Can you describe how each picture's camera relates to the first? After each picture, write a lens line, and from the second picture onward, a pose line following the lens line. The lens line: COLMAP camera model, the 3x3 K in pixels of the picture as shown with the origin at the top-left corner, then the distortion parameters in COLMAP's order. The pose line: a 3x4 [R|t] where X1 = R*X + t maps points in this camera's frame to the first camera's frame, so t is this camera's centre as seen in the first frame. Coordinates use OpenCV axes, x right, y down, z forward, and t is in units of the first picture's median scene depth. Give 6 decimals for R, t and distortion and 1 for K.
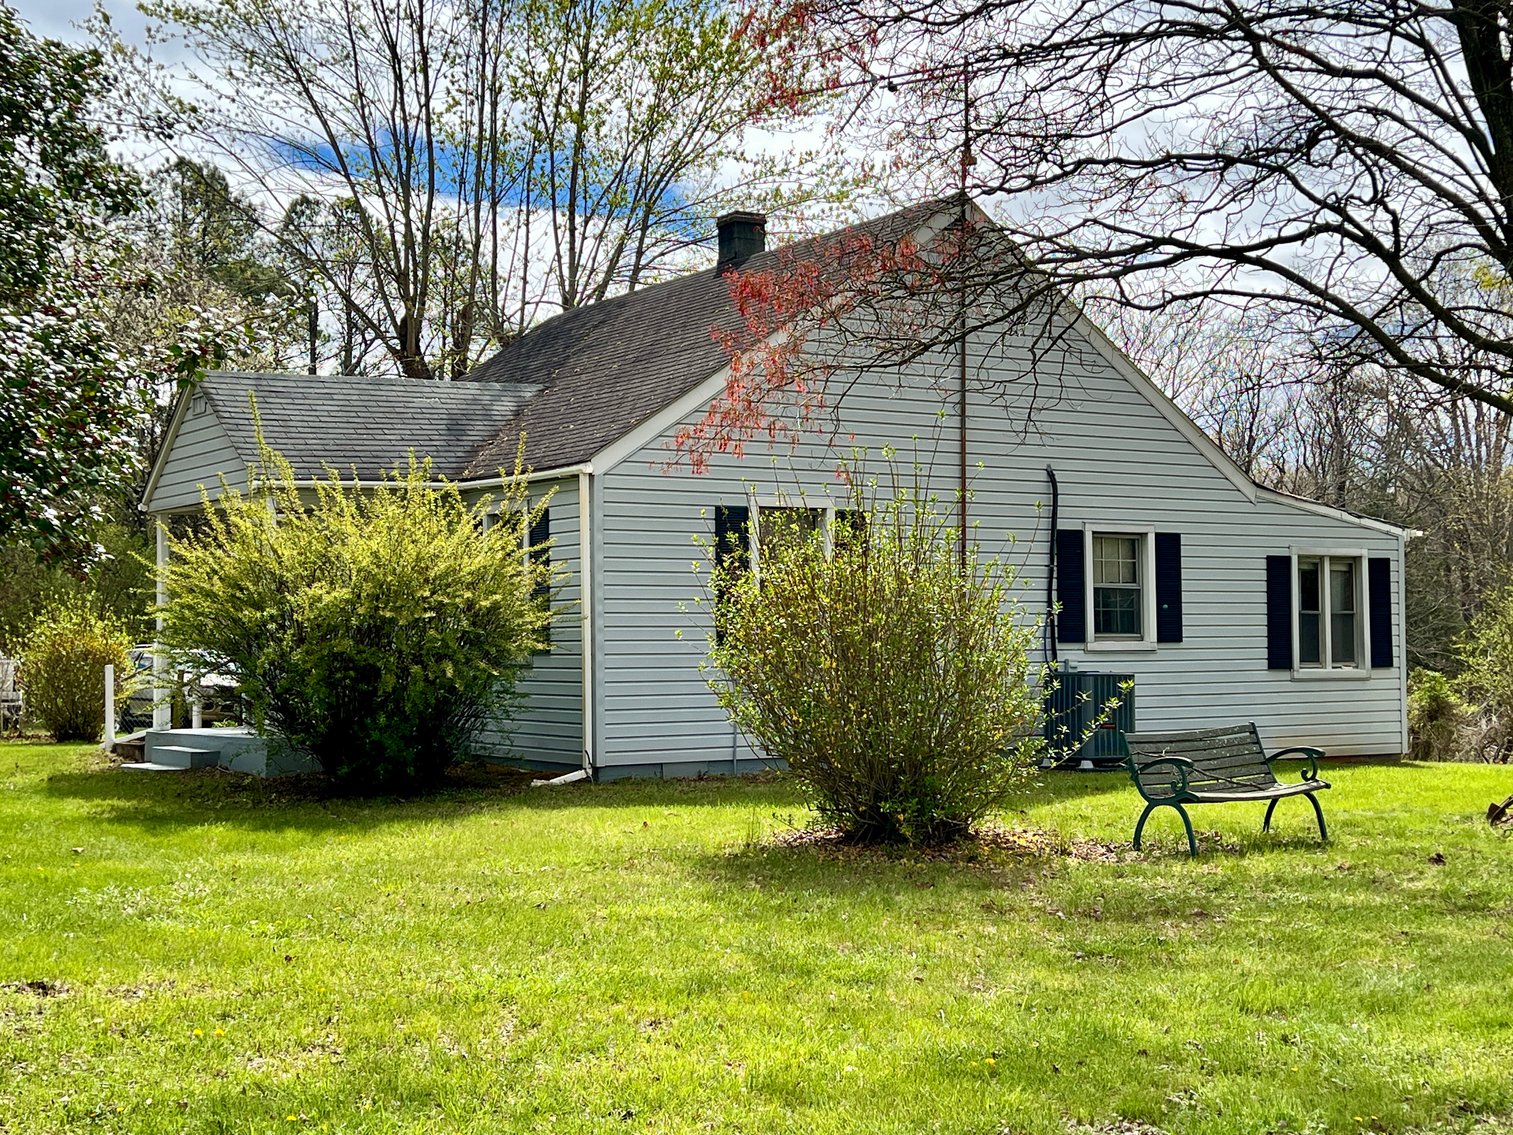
lens RADIAL K [[2047.0, 0, 745.7], [0, 2047.0, 578.8], [0, 0, 1]] dist [0.127376, 0.000000]
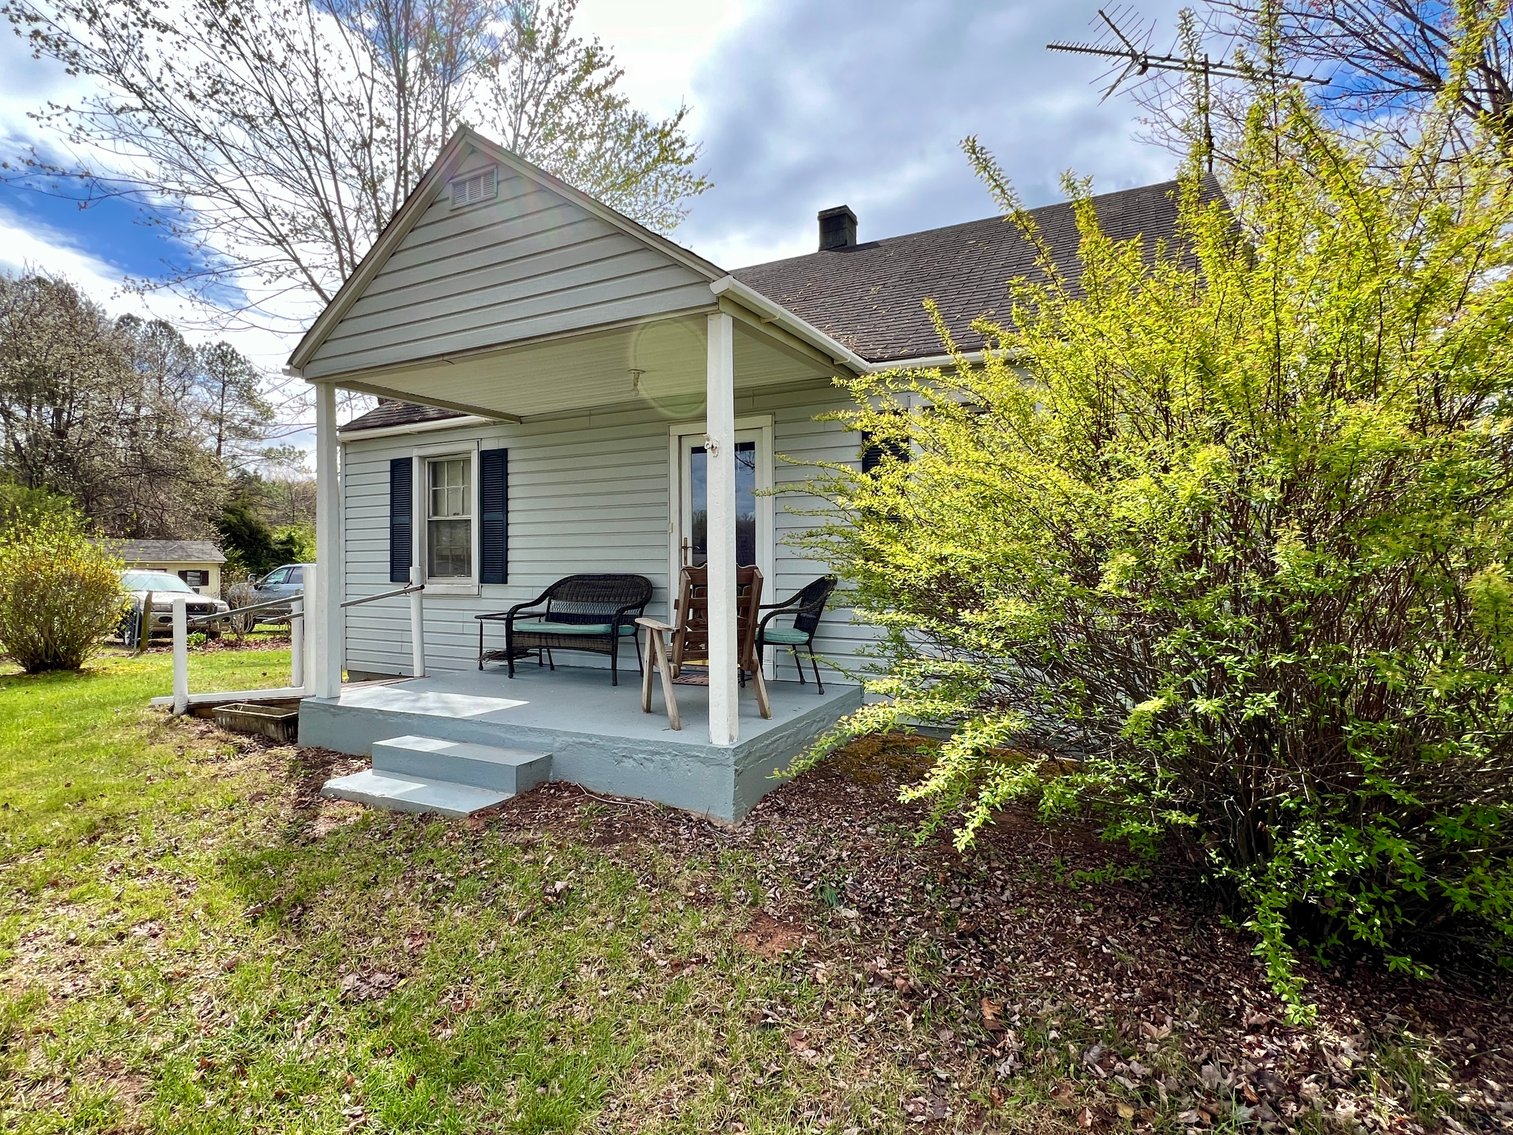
lens RADIAL K [[740.6, 0, 750.2], [0, 740.6, 570.9], [0, 0, 1]] dist [-0.008727, 0.002026]
pose [[0.861886, 0.010778, 0.506988, -0.289516], [-0.025742, 0.999415, 0.022515, 0.021882], [-0.506448, -0.032456, 0.861659, 0.730359]]
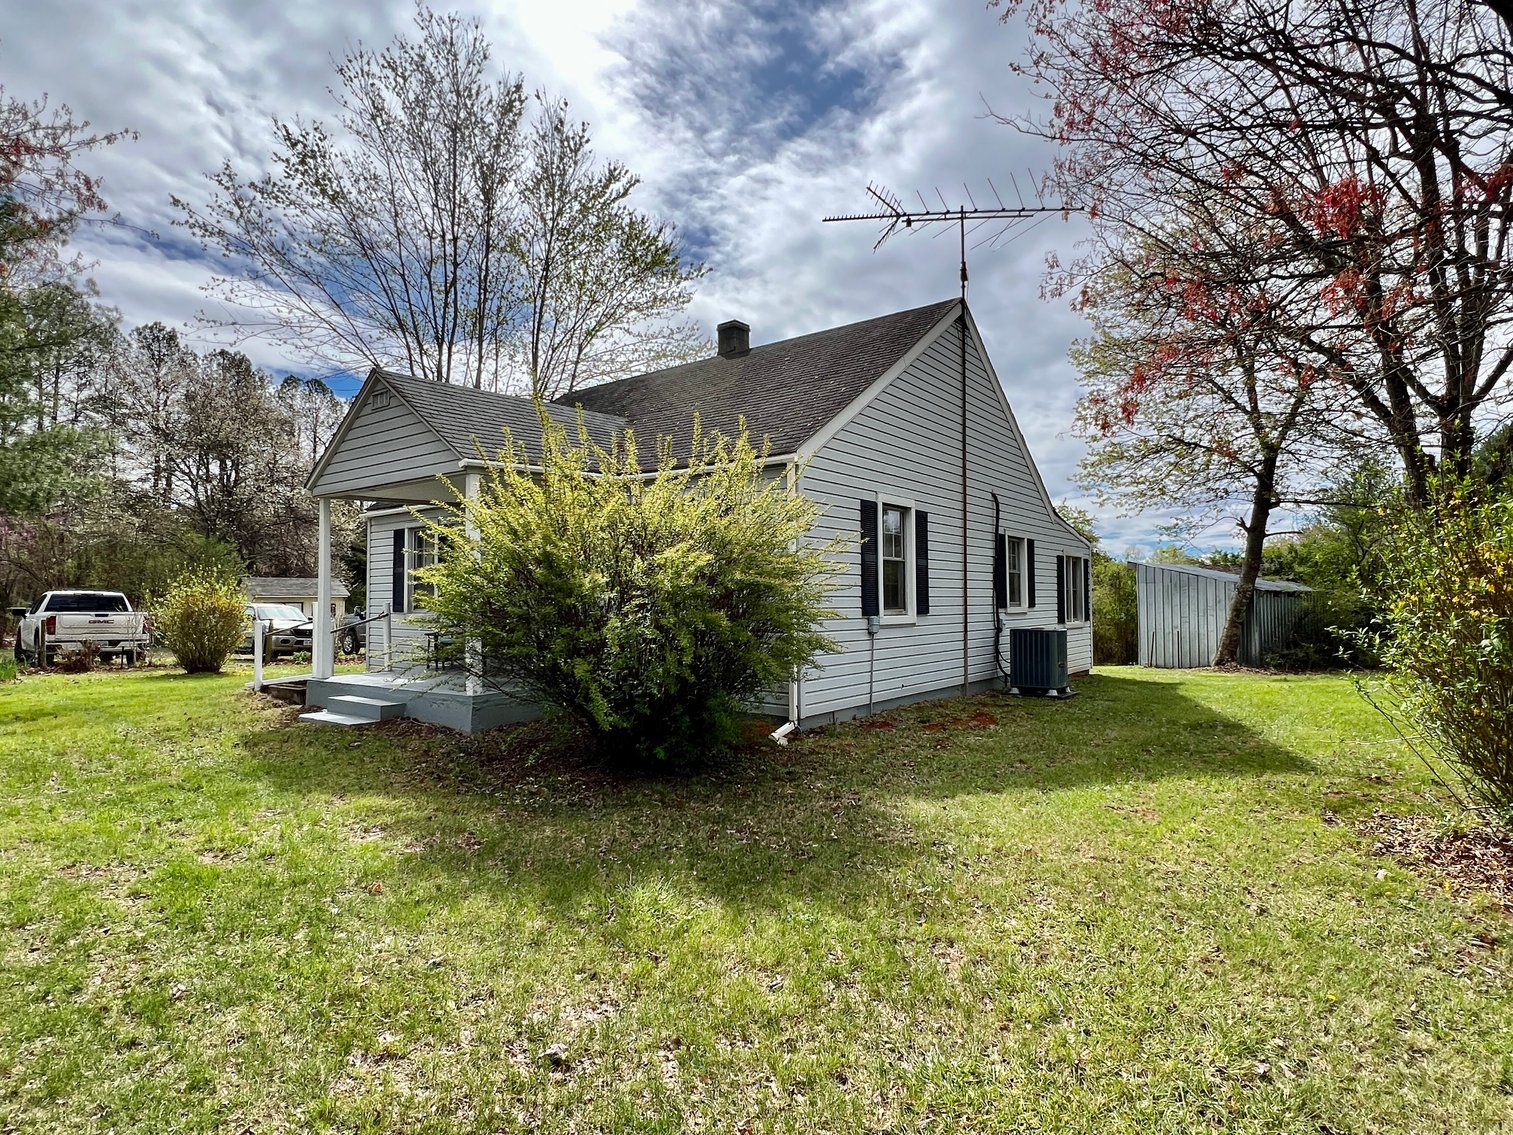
lens RADIAL K [[803.4, 0, 751.9], [0, 803.4, 569.6], [0, 0, 1]] dist [0.001109, -0.001090]
pose [[0.941612, 0.018355, 0.336201, -0.207342], [-0.015494, 0.999817, -0.011193, 0.011459], [-0.336345, 0.005330, 0.941724, 0.484428]]
